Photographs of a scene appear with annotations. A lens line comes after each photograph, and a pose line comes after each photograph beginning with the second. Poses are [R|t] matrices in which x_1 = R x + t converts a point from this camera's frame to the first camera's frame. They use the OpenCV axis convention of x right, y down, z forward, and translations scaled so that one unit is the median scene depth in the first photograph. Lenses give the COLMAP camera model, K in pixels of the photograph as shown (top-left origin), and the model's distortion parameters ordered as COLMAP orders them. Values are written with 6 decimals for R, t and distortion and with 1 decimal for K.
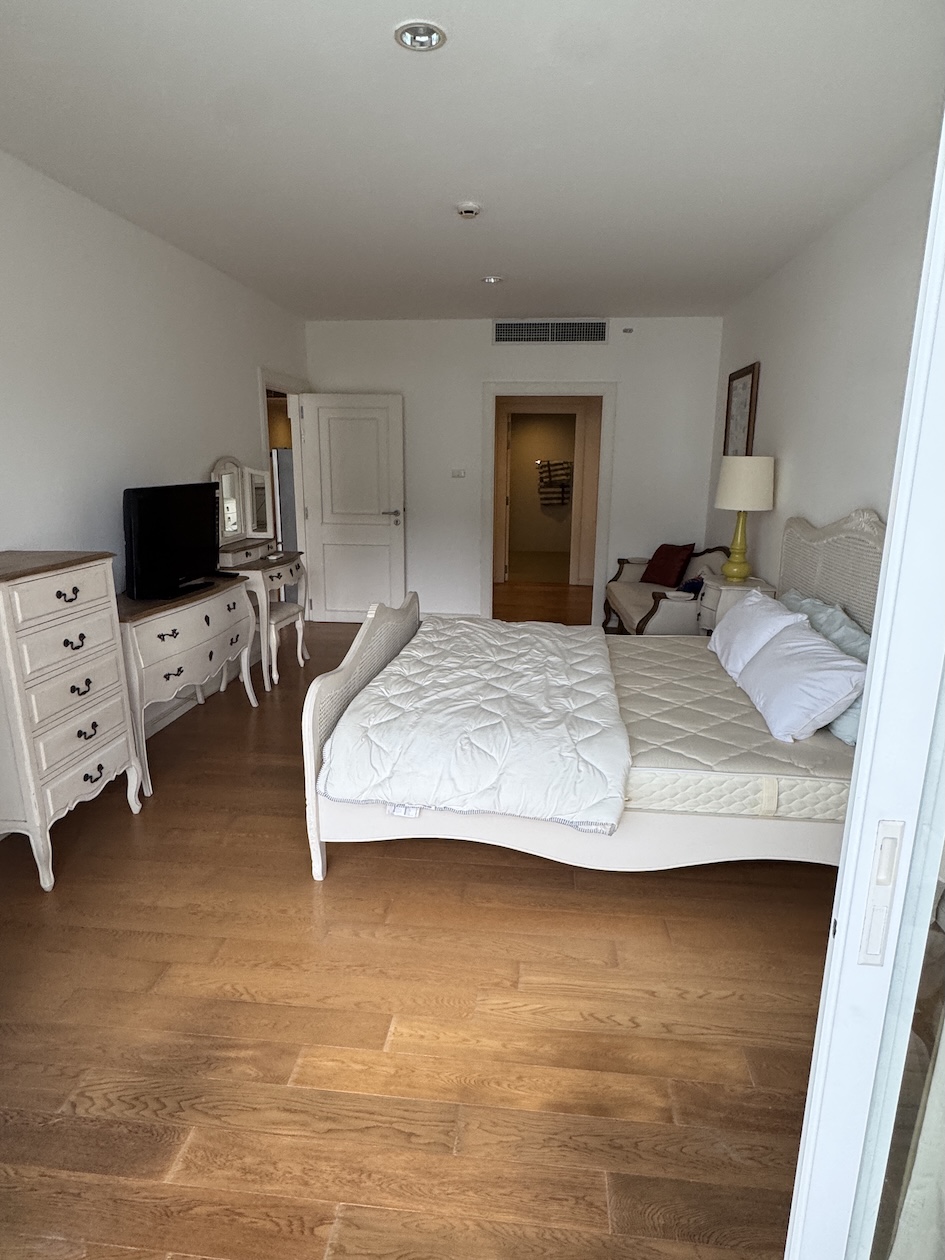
lens RADIAL K [[705.5, 0, 477.3], [0, 705.5, 633.0], [0, 0, 1]] dist [-0.002643, 0.000044]
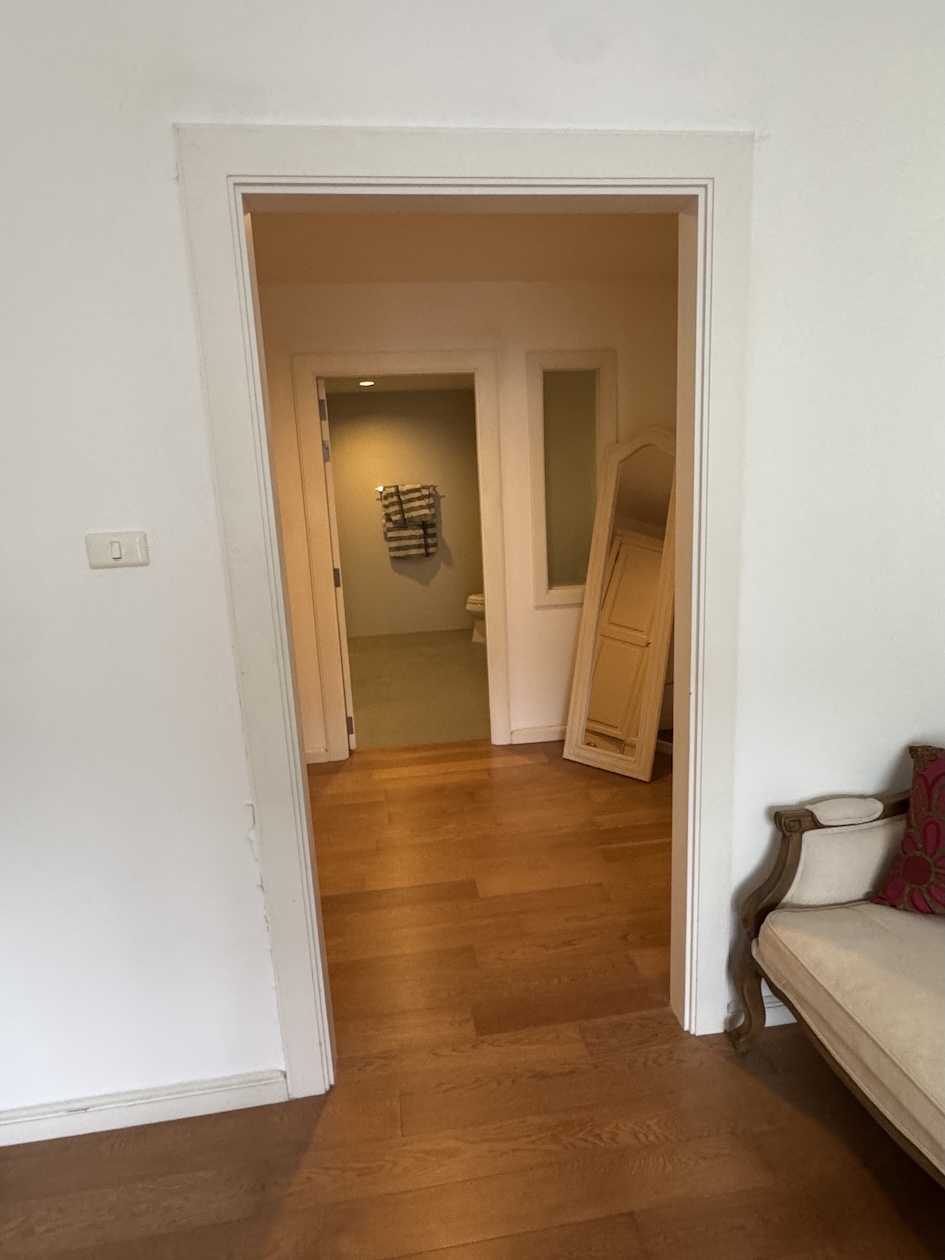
lens RADIAL K [[705.5, 0, 477.3], [0, 705.5, 633.0], [0, 0, 1]] dist [-0.002643, 0.000044]
pose [[0.967715, -0.105034, 0.229119, 0.016783], [0.113374, 0.993274, -0.023508, -0.097716], [-0.225109, 0.048725, 0.973114, 0.406150]]
